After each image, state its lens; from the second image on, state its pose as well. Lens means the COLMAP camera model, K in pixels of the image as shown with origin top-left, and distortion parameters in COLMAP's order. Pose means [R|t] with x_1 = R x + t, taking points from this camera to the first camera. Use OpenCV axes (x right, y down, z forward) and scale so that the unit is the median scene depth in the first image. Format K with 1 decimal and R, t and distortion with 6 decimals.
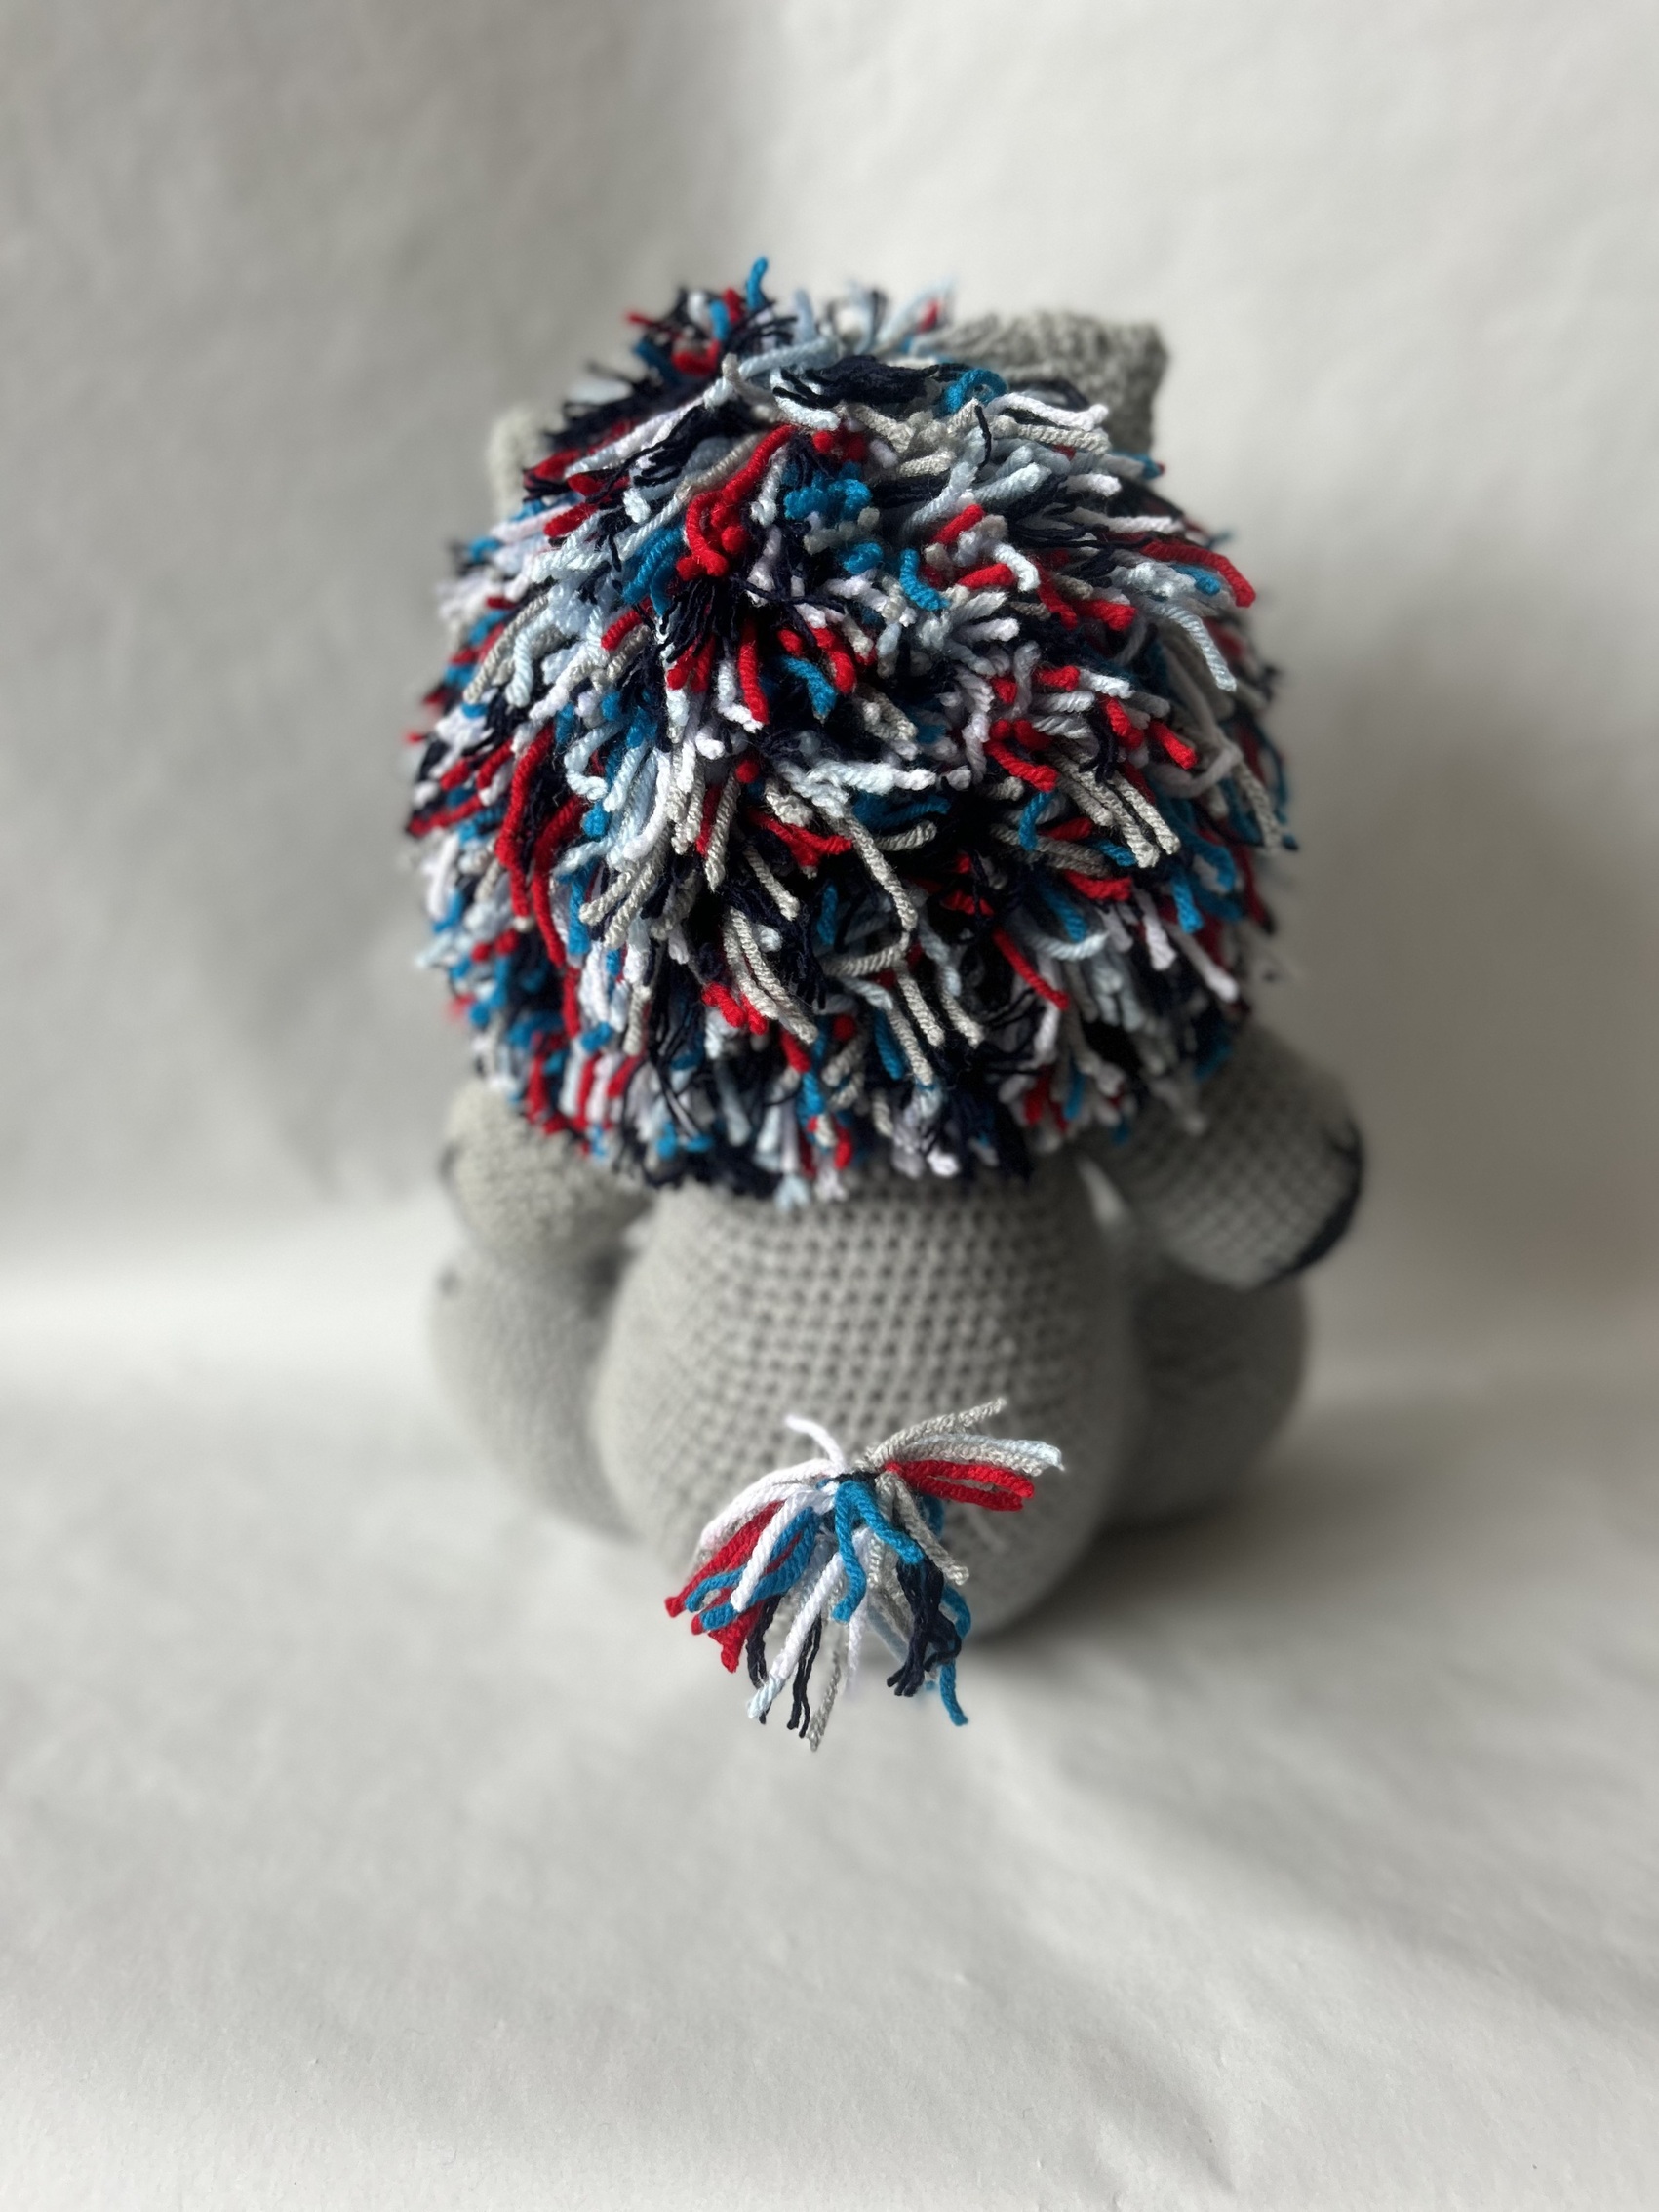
lens RADIAL K [[1637.5, 0, 817.2], [0, 1637.5, 1110.8], [0, 0, 1]] dist [-0.012321, -0.036811]
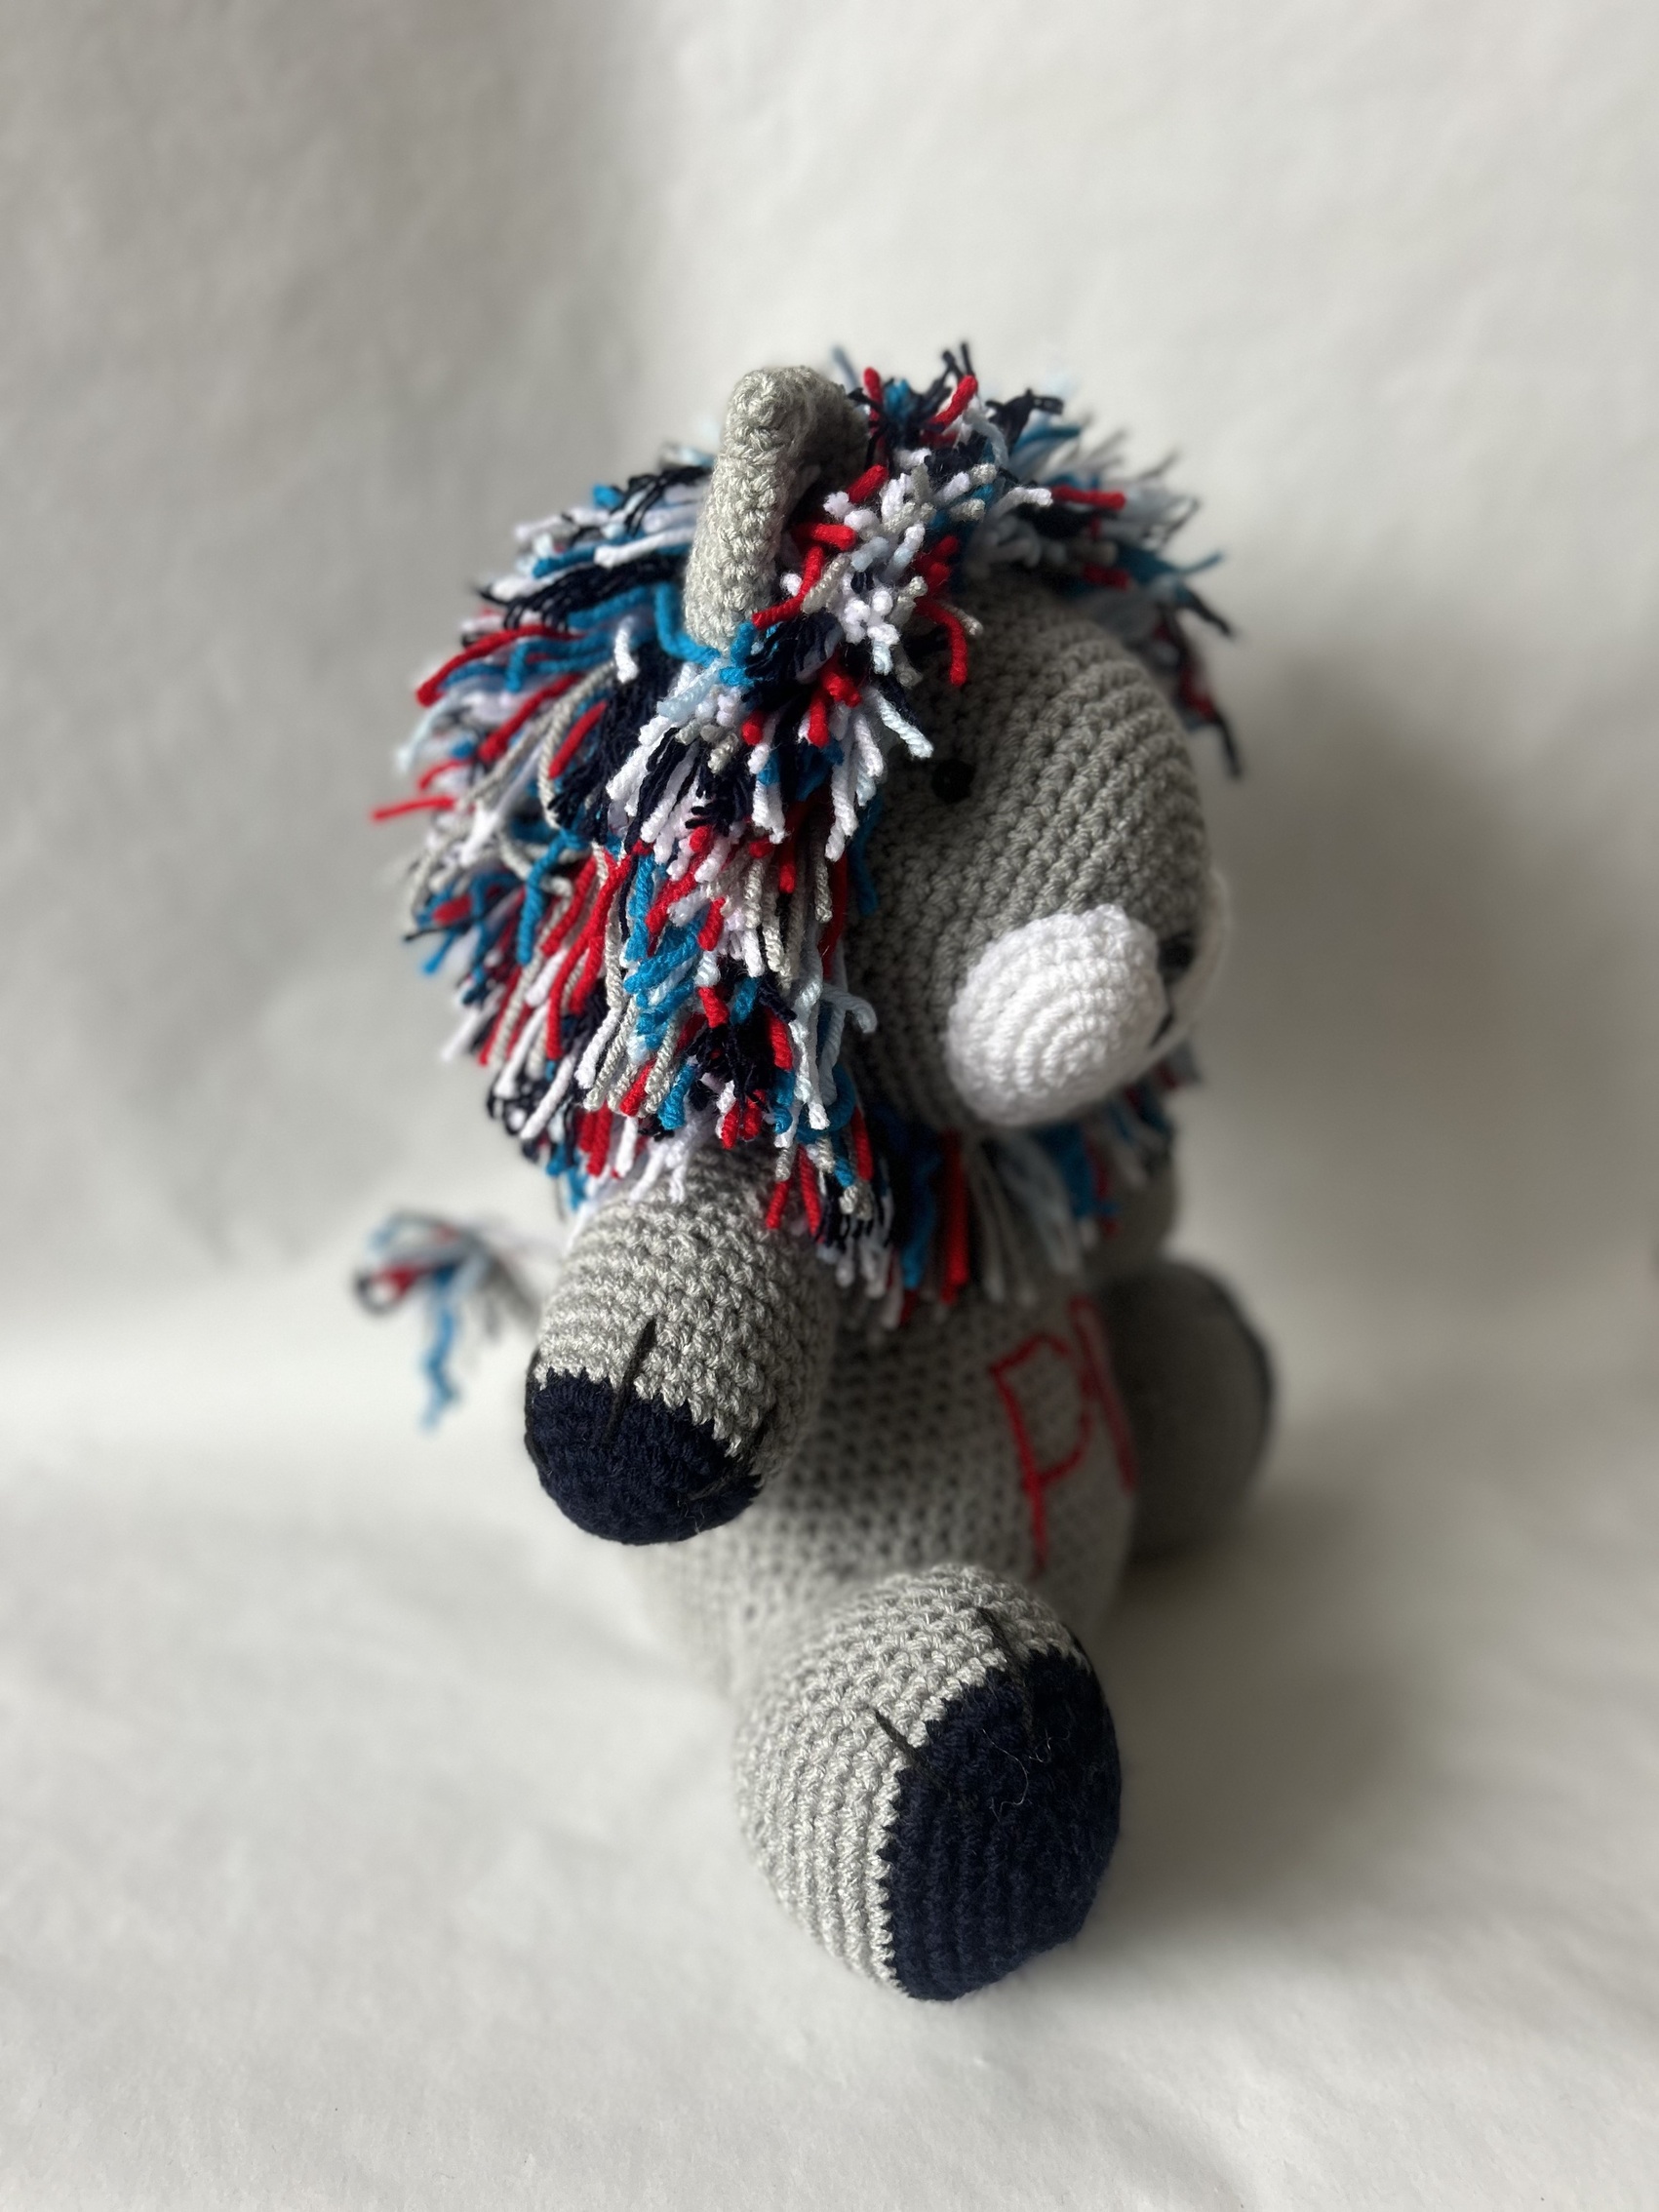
lens RADIAL K [[1637.5, 0, 806.7], [0, 1637.5, 1094.8], [0, 0, 1]] dist [-0.012321, -0.036811]
pose [[0.993209, -0.040038, 0.109235, -0.101897], [0.037941, 0.999055, 0.021213, -0.093609], [-0.109981, -0.016925, 0.993790, 0.011773]]
